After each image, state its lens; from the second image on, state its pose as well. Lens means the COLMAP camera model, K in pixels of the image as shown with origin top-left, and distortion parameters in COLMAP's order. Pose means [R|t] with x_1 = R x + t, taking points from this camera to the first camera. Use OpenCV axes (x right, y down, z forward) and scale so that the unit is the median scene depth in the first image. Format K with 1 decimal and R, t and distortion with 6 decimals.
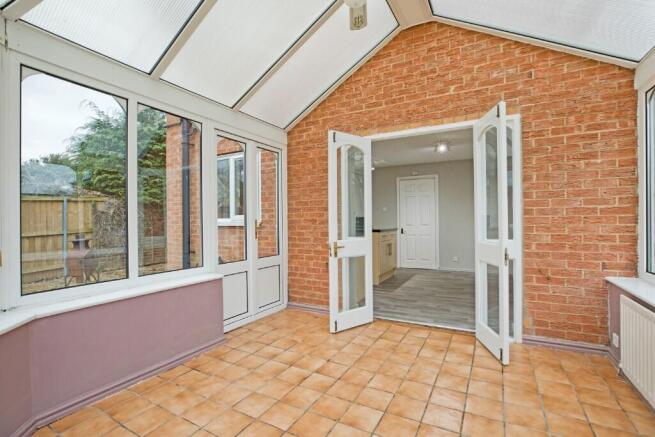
lens RADIAL K [[299.9, 0, 326.1], [0, 299.9, 220.1], [0, 0, 1]] dist [-0.032979, 0.003277]
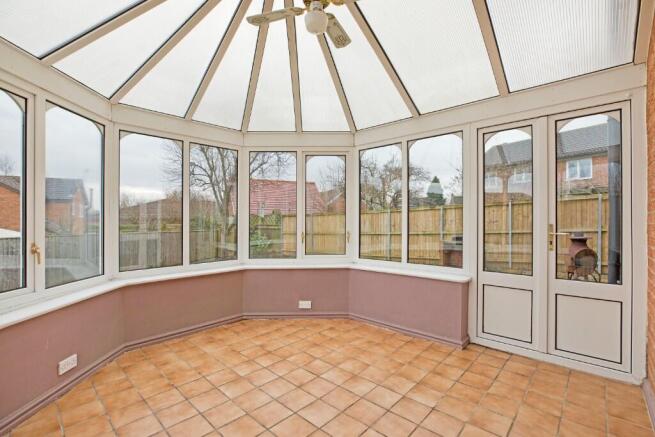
lens RADIAL K [[299.9, 0, 324.9], [0, 299.9, 219.3], [0, 0, 1]] dist [-0.032979, 0.003277]
pose [[-0.236969, 0.011035, -0.971455, 0.769692], [0.007613, 0.999926, 0.009502, -0.031375], [0.971487, -0.005144, -0.237035, 0.855401]]
